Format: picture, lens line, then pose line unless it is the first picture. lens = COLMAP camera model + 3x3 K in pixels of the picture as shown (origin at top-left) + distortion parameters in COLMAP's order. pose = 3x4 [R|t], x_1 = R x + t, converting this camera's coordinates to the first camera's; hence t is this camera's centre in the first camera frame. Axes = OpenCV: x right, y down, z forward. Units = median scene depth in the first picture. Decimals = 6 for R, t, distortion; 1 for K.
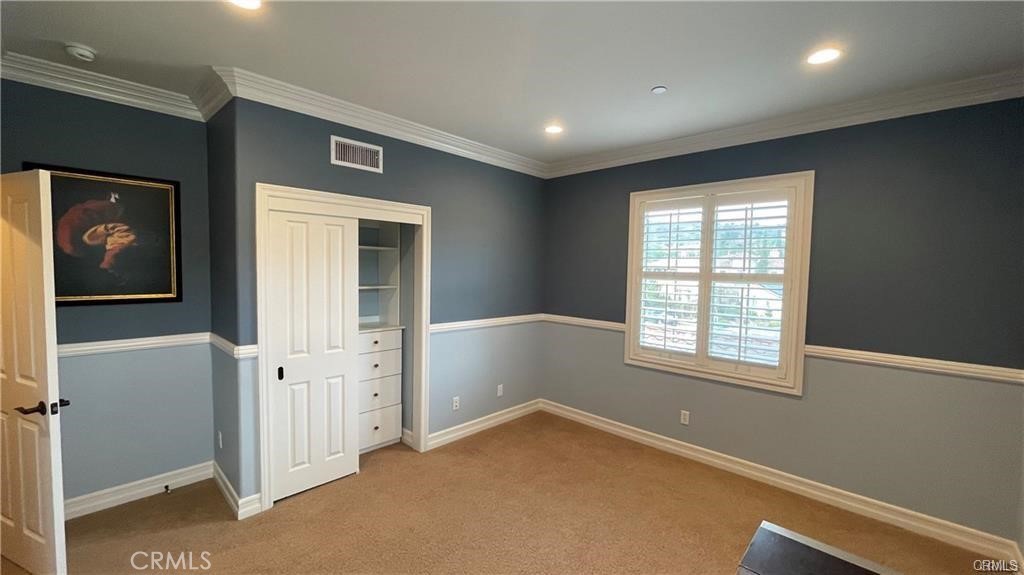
lens RADIAL K [[473.4, 0, 449.2], [0, 473.4, 294.4], [0, 0, 1]] dist [0.035291, 0.000078]
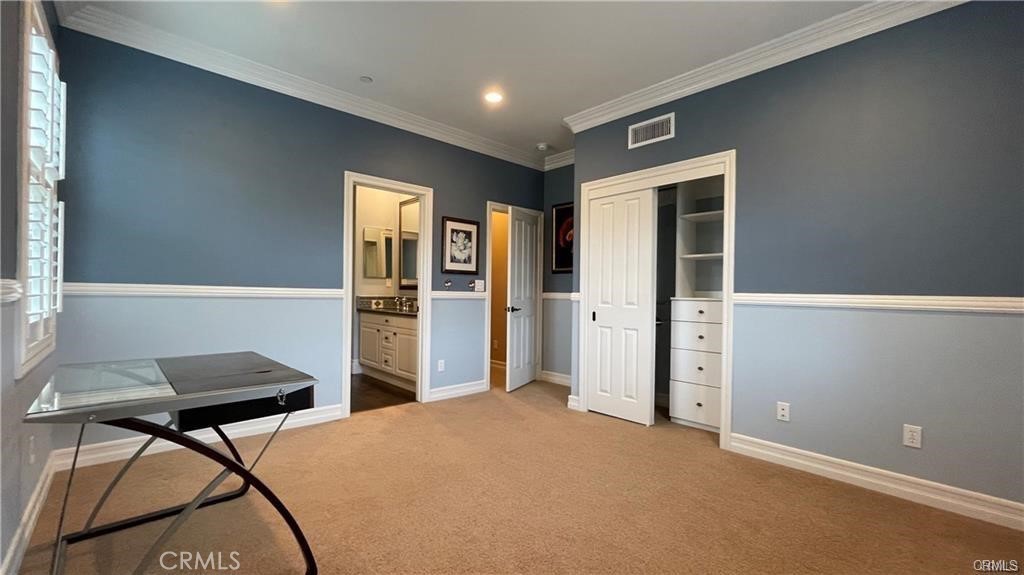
lens RADIAL K [[414.6, 0, 506.0], [0, 414.6, 291.4], [0, 0, 1]] dist [0.007468, 0.000104]
pose [[-0.046847, -0.013118, -0.998816, 0.809423], [-0.096730, 0.995274, -0.008534, 0.123417], [0.994208, 0.096216, -0.047895, 0.762749]]
